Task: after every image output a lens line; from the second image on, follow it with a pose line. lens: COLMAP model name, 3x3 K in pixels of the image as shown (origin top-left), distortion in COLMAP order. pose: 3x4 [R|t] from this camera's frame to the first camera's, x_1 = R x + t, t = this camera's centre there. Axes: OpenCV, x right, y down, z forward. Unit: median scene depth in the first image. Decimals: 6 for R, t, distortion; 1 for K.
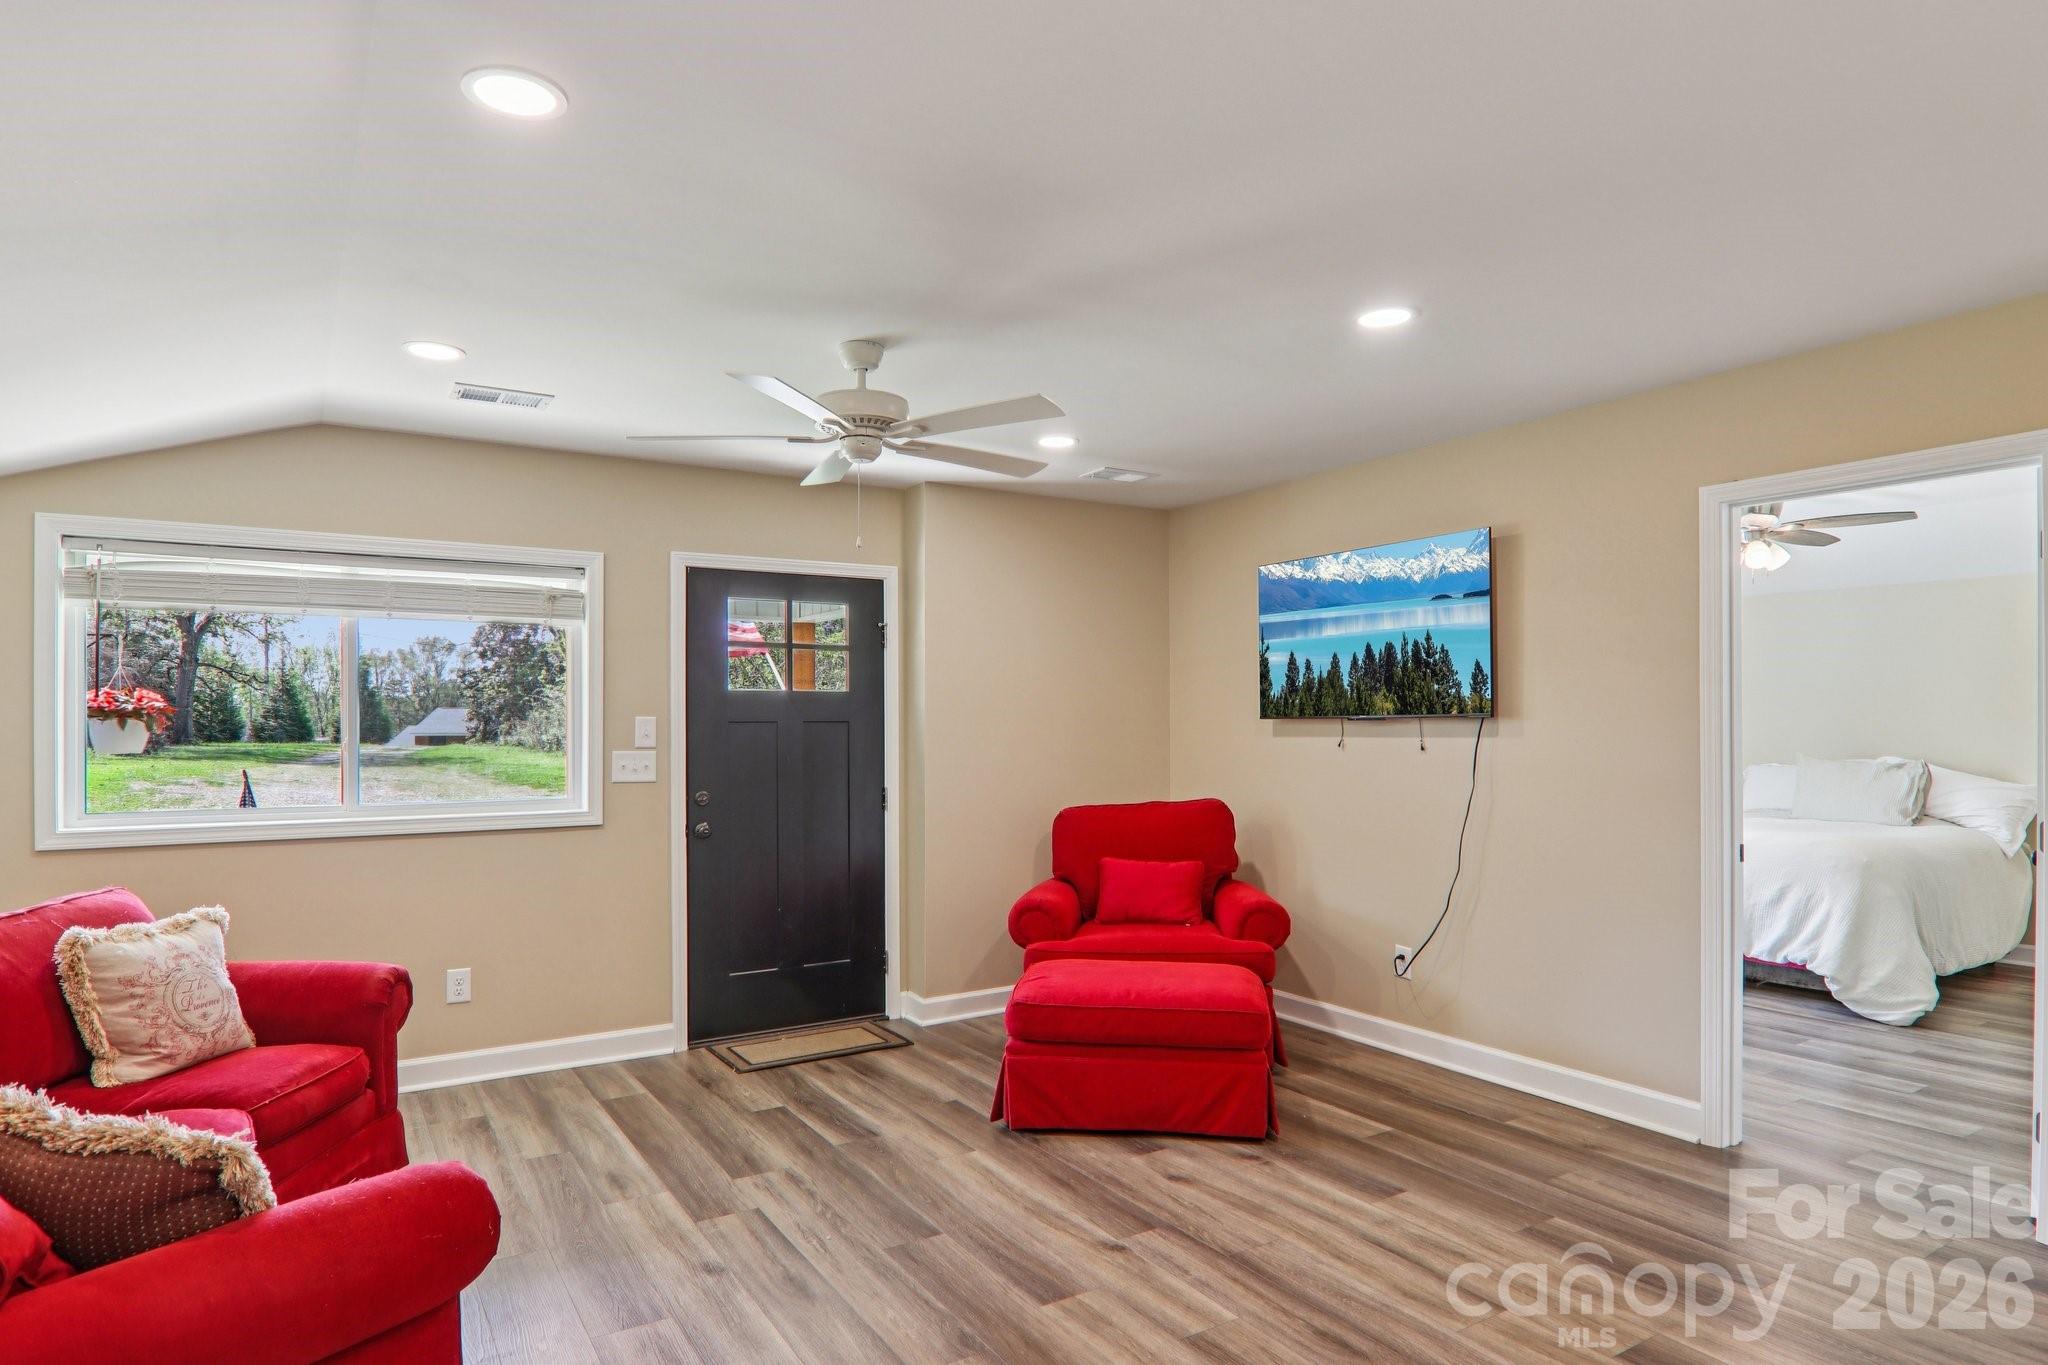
lens RADIAL K [[1160.4, 0, 1035.9], [0, 1160.4, 704.3], [0, 0, 1]] dist [0.004783, -0.020774]
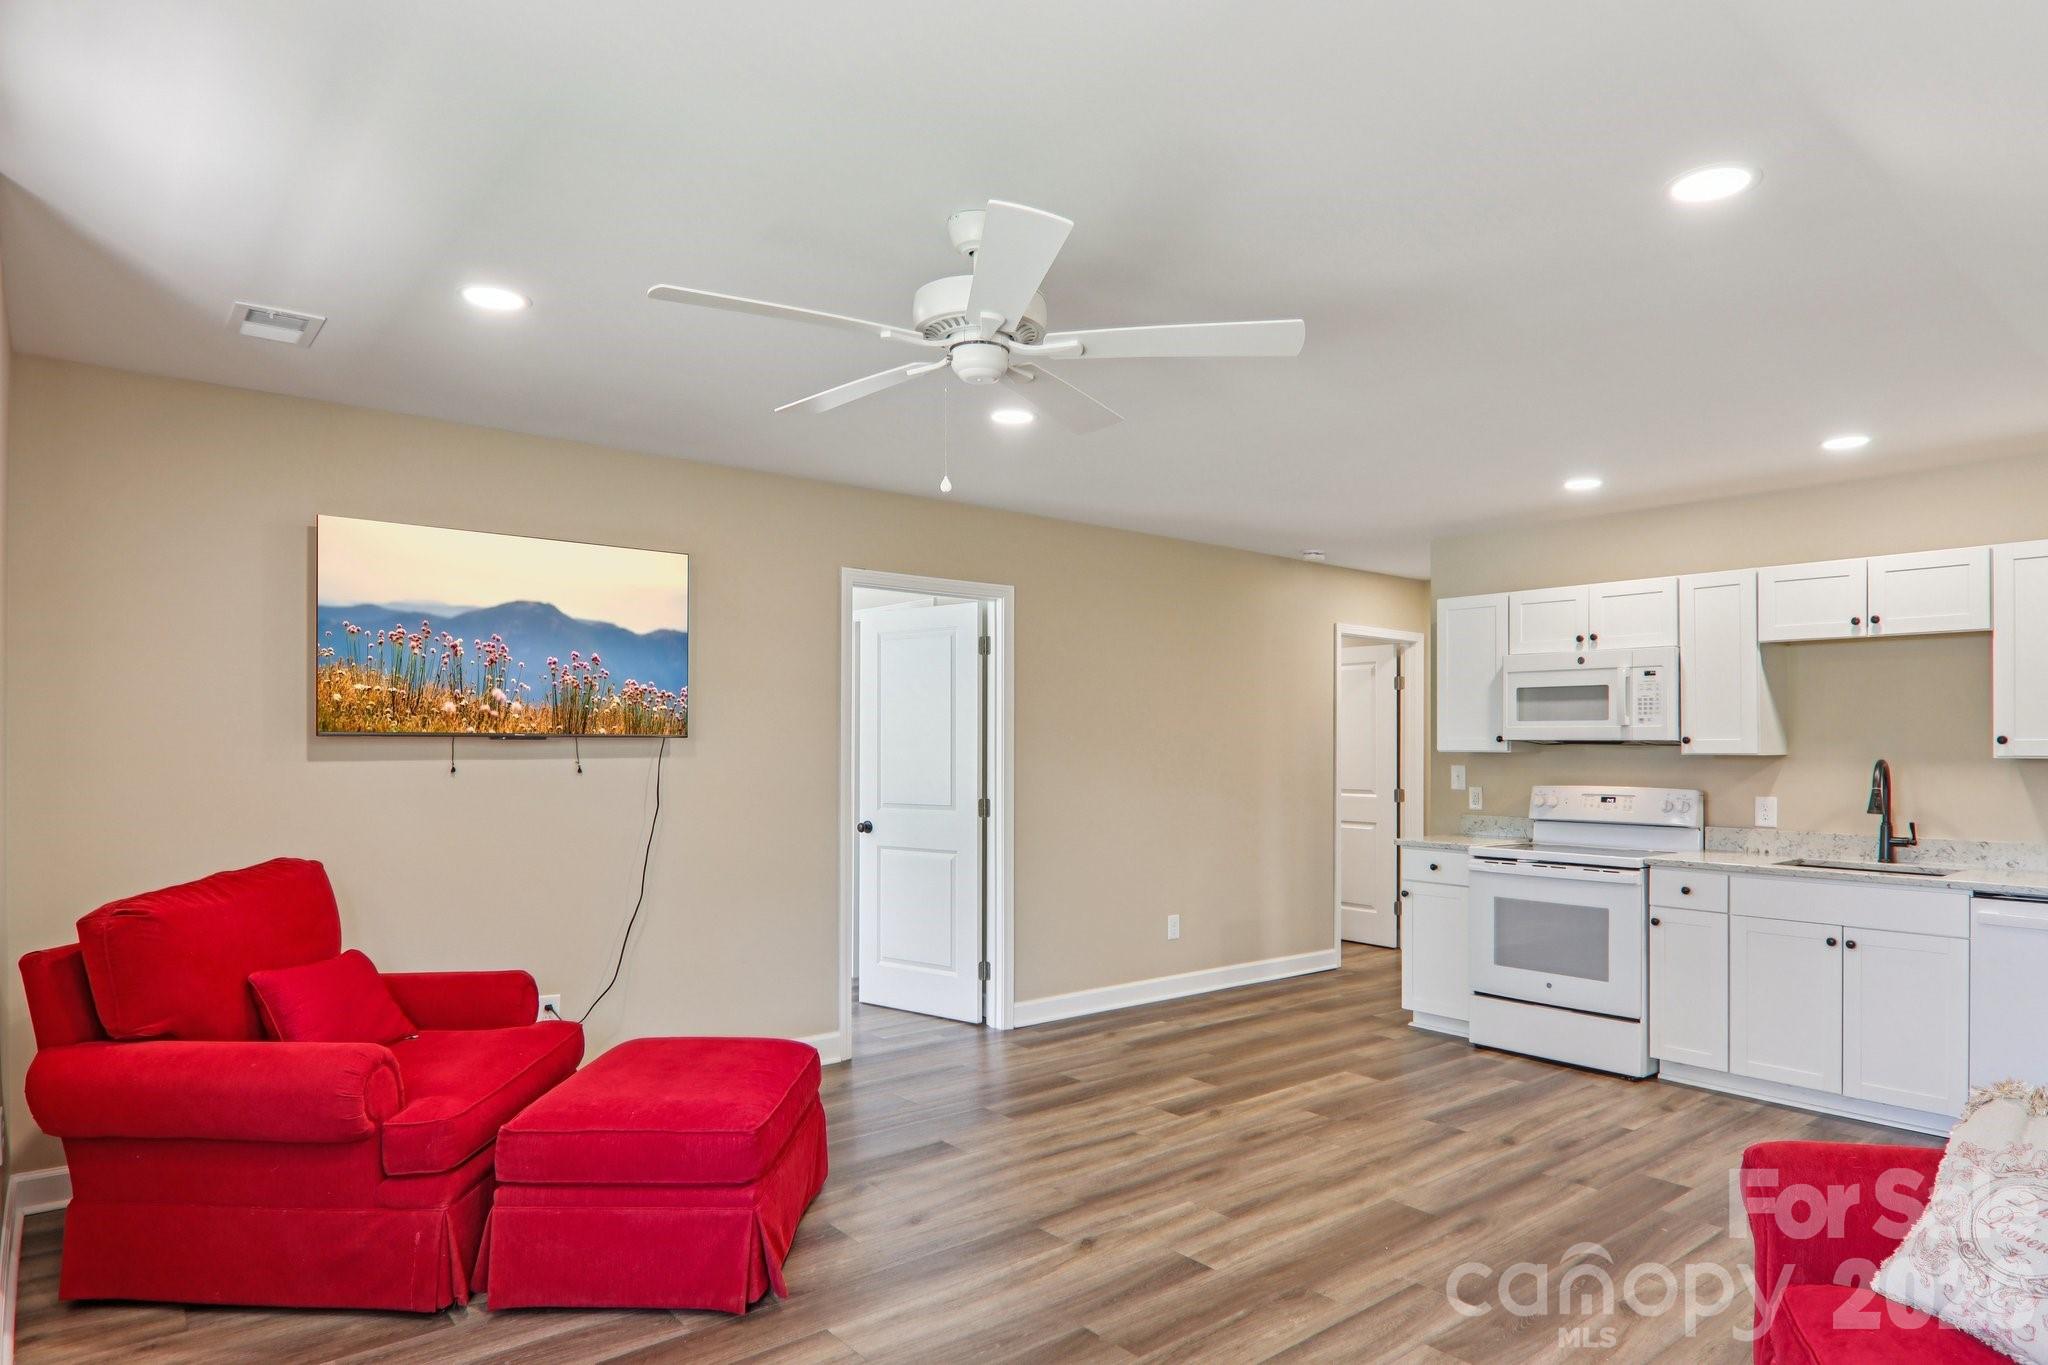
lens RADIAL K [[1160.4, 0, 1031.2], [0, 1160.4, 734.4], [0, 0, 1]] dist [0.004783, -0.020774]
pose [[-0.117764, 0.011258, 0.992978, -0.760462], [-0.017780, 0.999752, -0.013444, 0.018479], [-0.992882, -0.019239, -0.117535, 0.925071]]
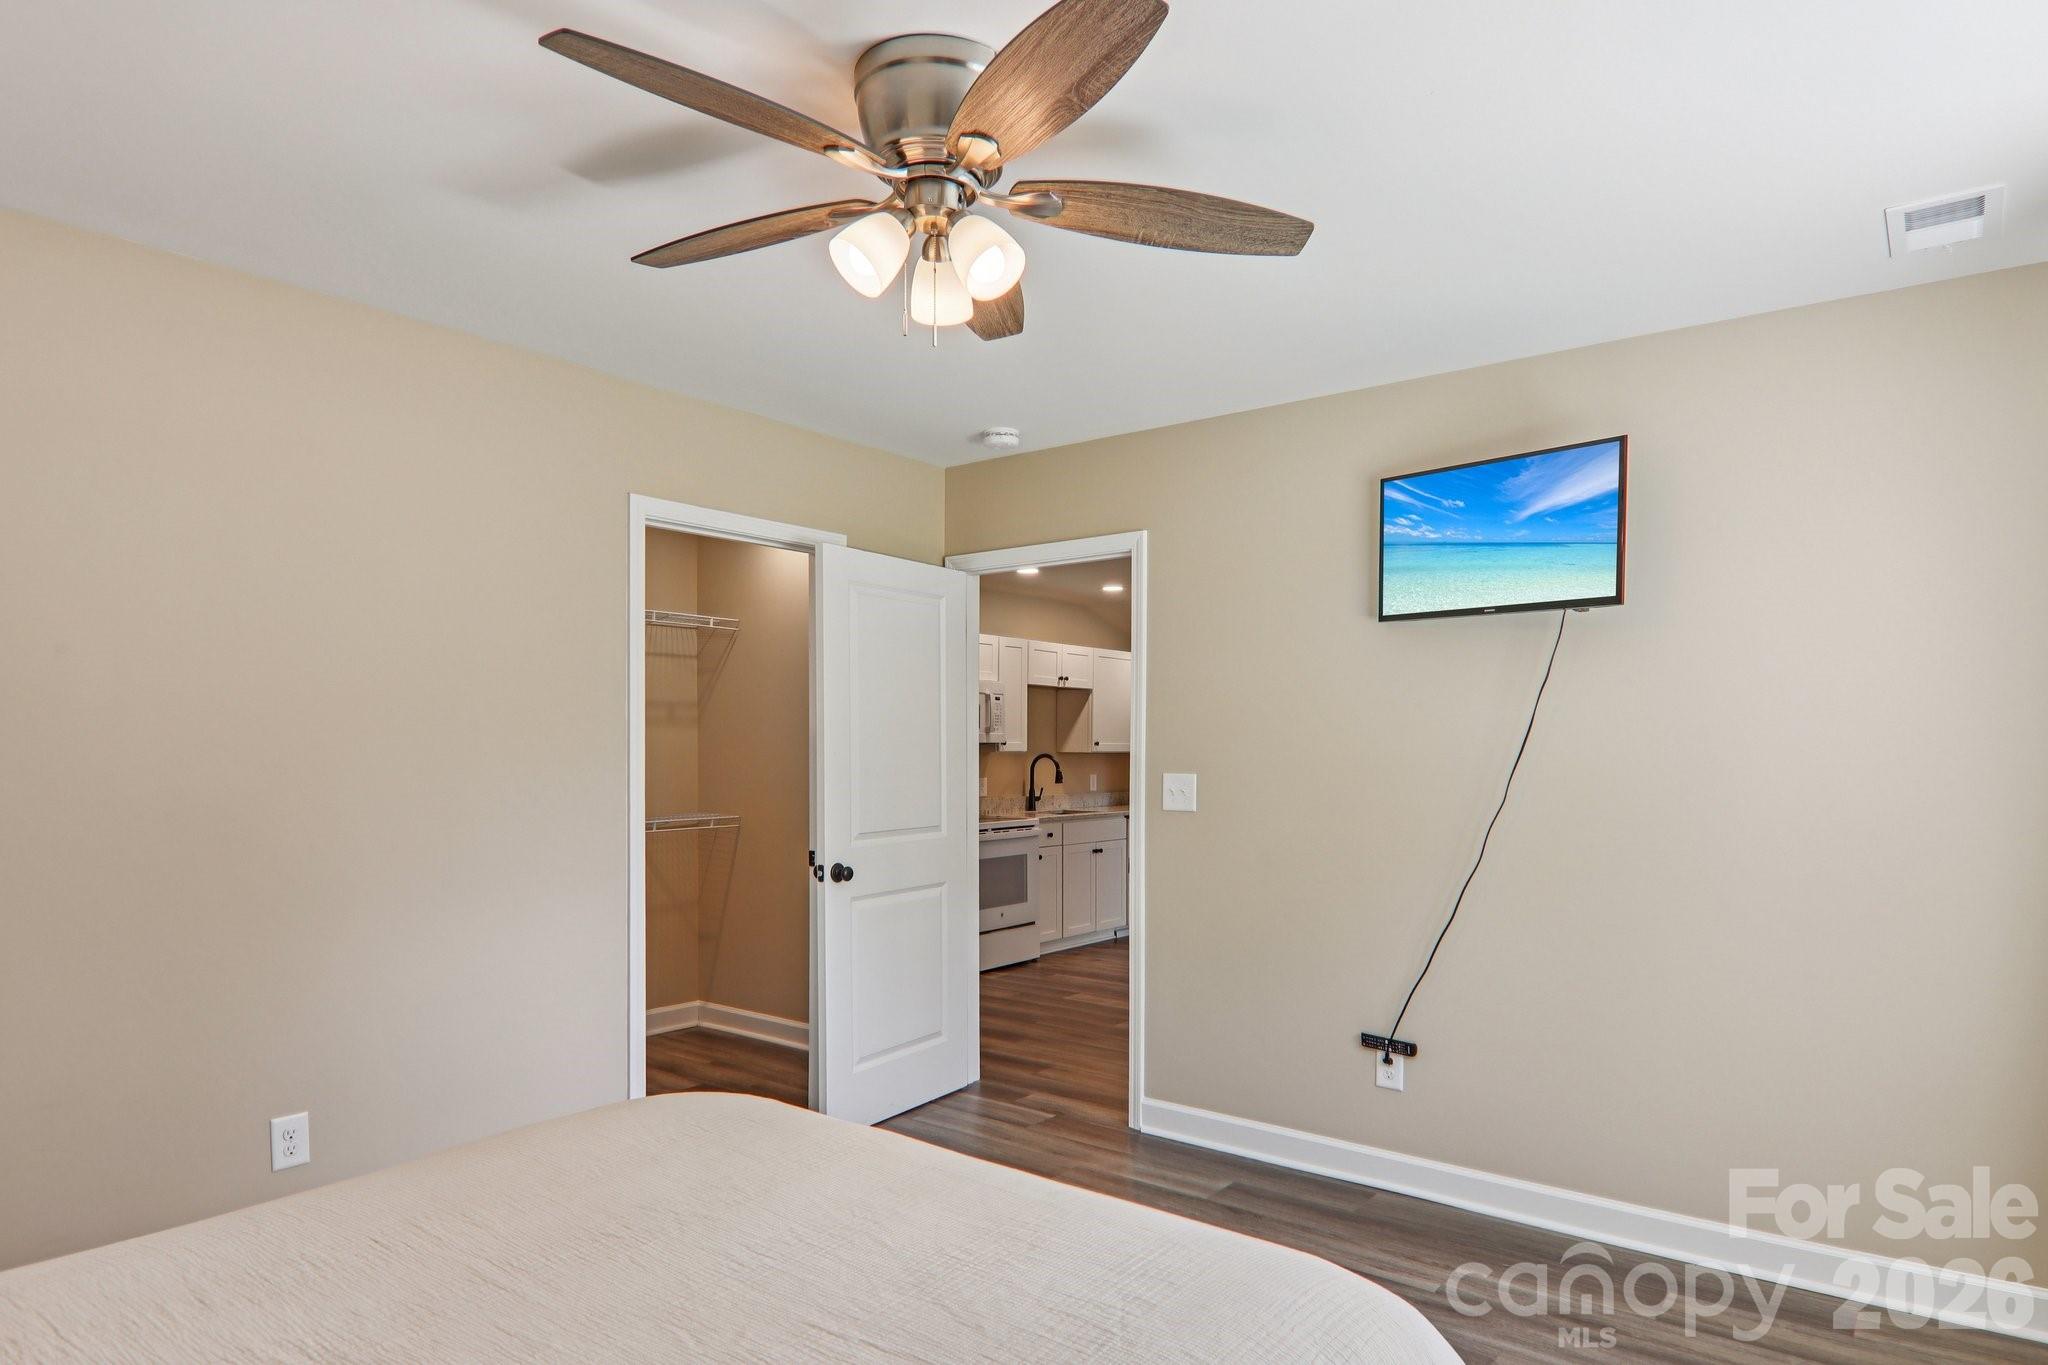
lens RADIAL K [[1160.4, 0, 1056.7], [0, 1160.4, 745.9], [0, 0, 1]] dist [0.004783, -0.020774]
pose [[-0.934353, -0.007062, -0.356278, 1.041351], [-0.000915, 0.999848, -0.017419, 0.035391], [0.356346, -0.015949, -0.934218, 1.947812]]
